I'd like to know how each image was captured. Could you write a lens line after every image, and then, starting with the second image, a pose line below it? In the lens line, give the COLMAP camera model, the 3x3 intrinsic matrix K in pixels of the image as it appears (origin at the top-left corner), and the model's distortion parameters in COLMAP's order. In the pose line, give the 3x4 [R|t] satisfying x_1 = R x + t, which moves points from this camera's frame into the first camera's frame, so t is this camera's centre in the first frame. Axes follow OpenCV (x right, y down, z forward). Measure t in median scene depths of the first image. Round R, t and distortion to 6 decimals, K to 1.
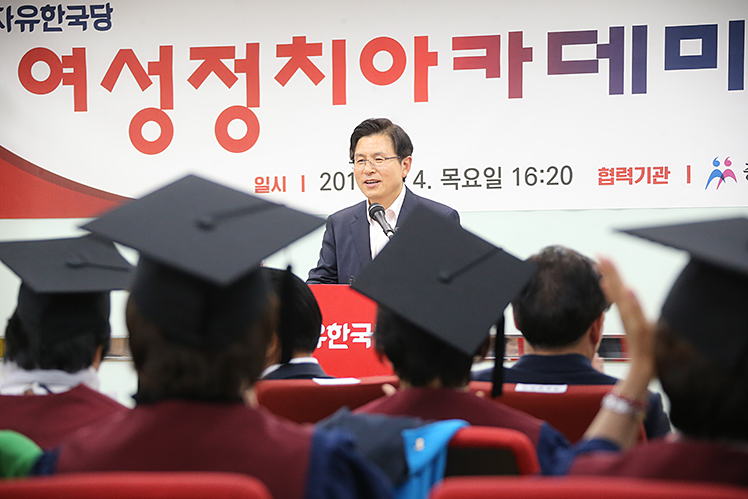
lens RADIAL K [[2802.4, 0, 374.0], [0, 2802.4, 249.5], [0, 0, 1]] dist [0.914151, 2.064045]
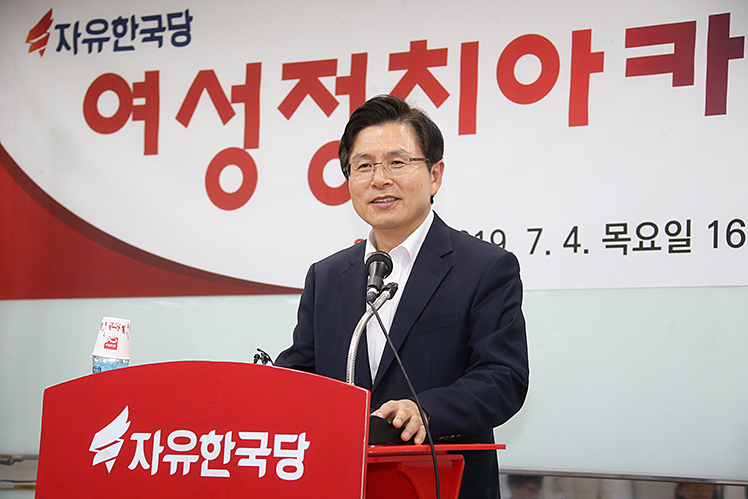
lens RADIAL K [[2088.4, 0, 374.0], [0, 2088.4, 249.5], [0, 0, 1]] dist [0.607936, 1.074597]
pose [[0.965221, 0.010117, -0.261241, 0.100339], [-0.031774, 0.996383, -0.078811, 0.018269], [0.259499, 0.084370, 0.962051, 0.493915]]
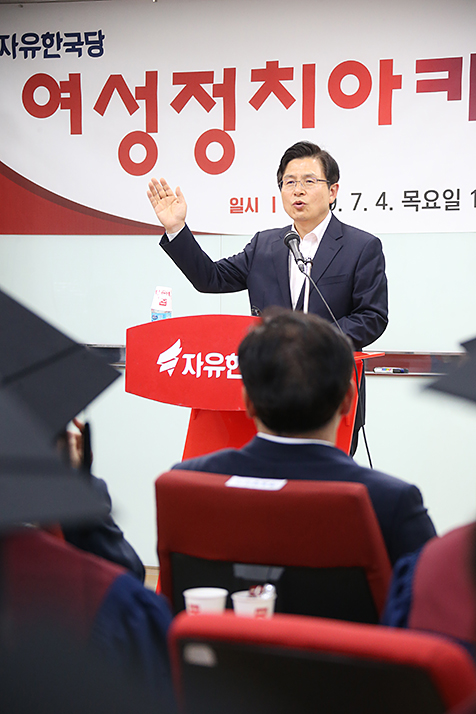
lens RADIAL K [[1993.4, 0, 267.5], [0, 1993.4, 358.7], [0, 0, 1]] dist [0.607936, 1.074597]
pose [[0.990493, 0.017450, -0.136451, 0.074987], [-0.009241, 0.998122, 0.060562, -0.011220], [0.137252, -0.058725, 0.988794, 0.256437]]
